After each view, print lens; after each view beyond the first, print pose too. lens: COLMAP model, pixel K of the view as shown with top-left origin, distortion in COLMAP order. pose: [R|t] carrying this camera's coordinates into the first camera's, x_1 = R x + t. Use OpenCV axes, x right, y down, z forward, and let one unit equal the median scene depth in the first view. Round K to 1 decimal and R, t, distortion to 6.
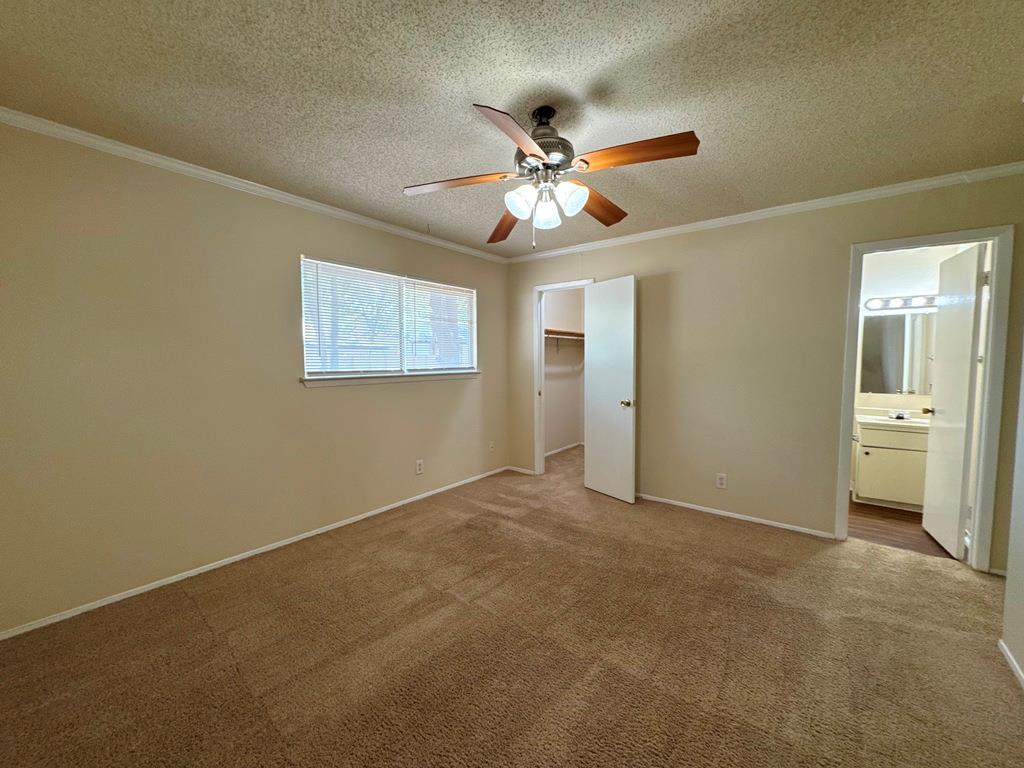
lens RADIAL K [[414.4, 0, 510.5], [0, 414.4, 379.7], [0, 0, 1]] dist [-0.001200, 0.000106]
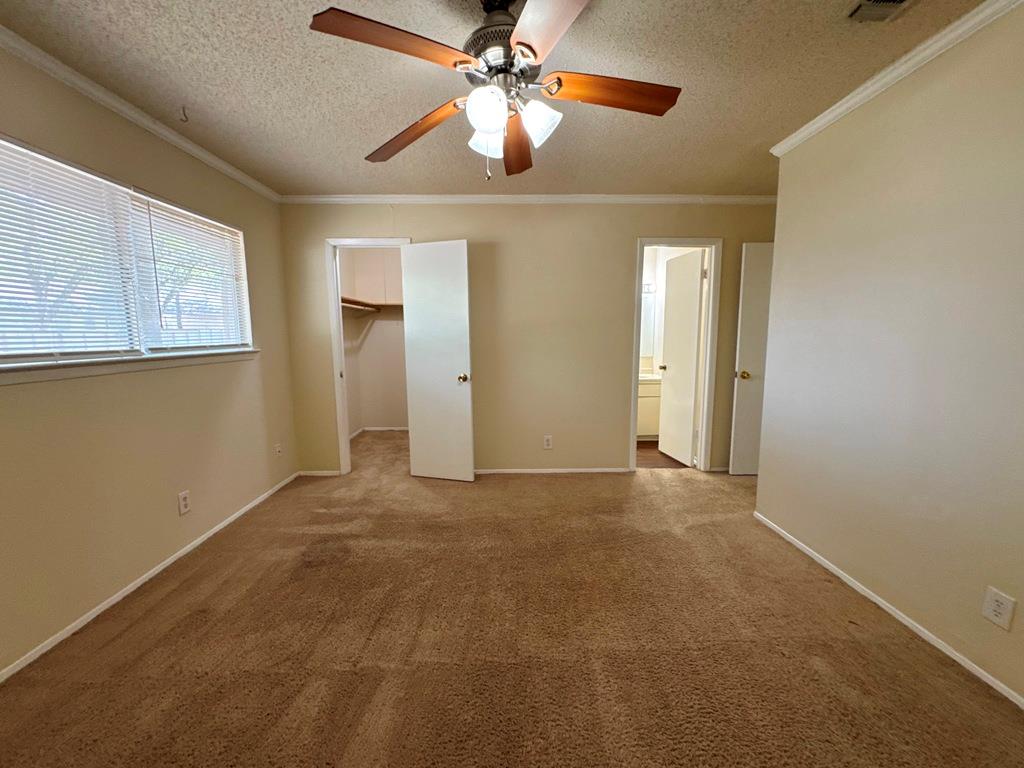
lens RADIAL K [[414.4, 0, 510.5], [0, 414.4, 379.7], [0, 0, 1]] dist [-0.001200, 0.000106]
pose [[0.771071, -0.074897, 0.632330, -0.244170], [0.039286, 0.996762, 0.070158, -0.001344], [-0.635537, -0.029255, 0.771516, 0.219872]]
